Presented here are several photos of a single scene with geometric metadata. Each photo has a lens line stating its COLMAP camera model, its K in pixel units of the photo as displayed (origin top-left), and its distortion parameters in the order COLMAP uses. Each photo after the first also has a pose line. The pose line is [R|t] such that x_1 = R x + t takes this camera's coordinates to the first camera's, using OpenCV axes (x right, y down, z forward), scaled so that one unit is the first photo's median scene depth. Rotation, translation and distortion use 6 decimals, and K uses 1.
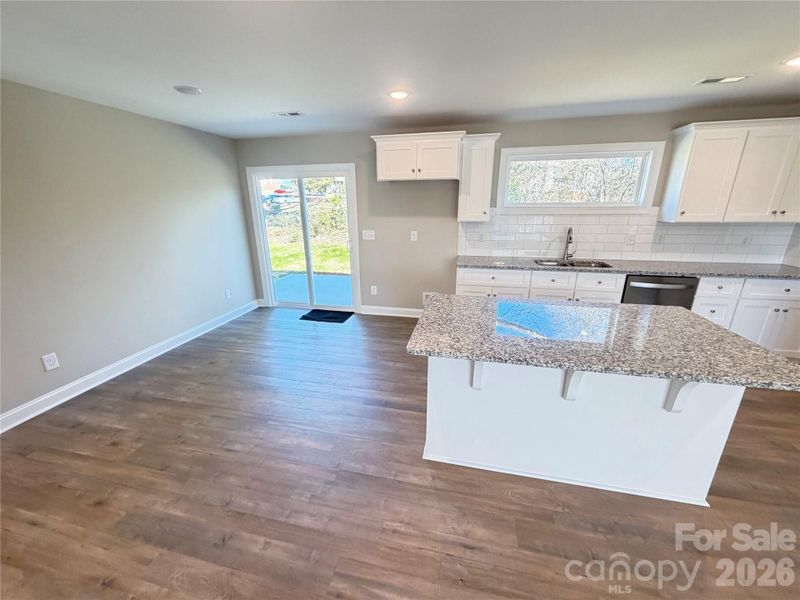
lens RADIAL K [[318.0, 0, 396.5], [0, 318.0, 302.4], [0, 0, 1]] dist [-0.002332, 0.000668]
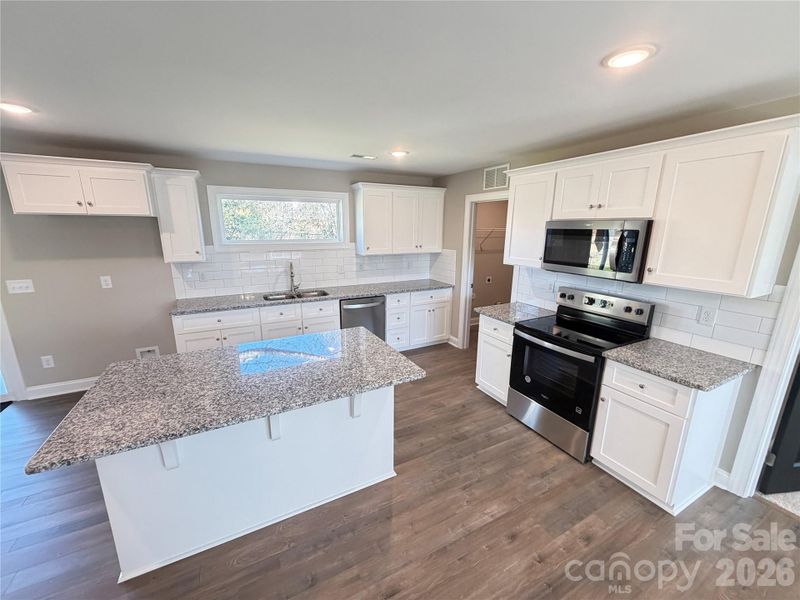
lens RADIAL K [[318.0, 0, 397.0], [0, 318.0, 301.6], [0, 0, 1]] dist [-0.002332, 0.000668]
pose [[0.760016, -0.136249, 0.635462, 0.121194], [0.182748, 0.983129, -0.007776, -0.030663], [-0.623682, 0.122039, 0.772093, -0.060026]]
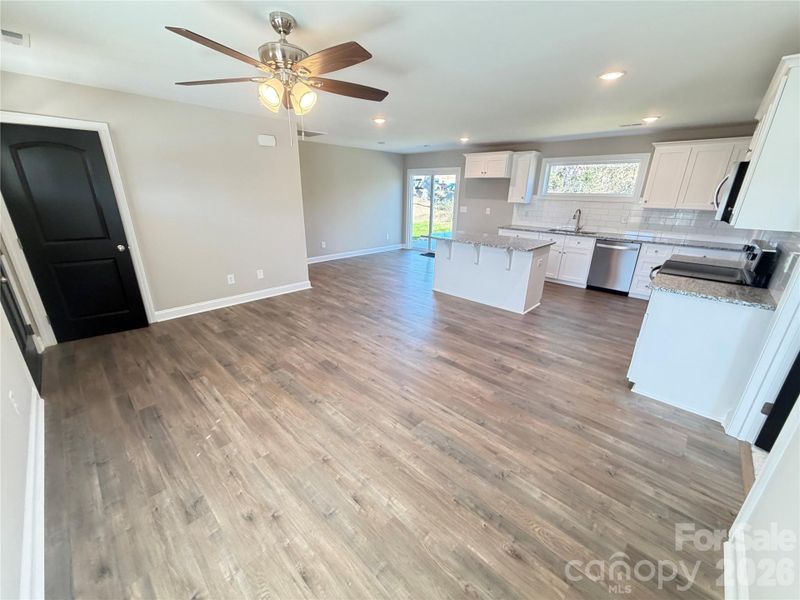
lens RADIAL K [[318.0, 0, 396.7], [0, 318.0, 301.5], [0, 0, 1]] dist [-0.002332, 0.000668]
pose [[0.861105, 0.190046, -0.471572, 0.650267], [-0.176236, 0.981580, 0.073769, 0.270701], [0.476905, 0.019585, 0.878737, -0.848100]]
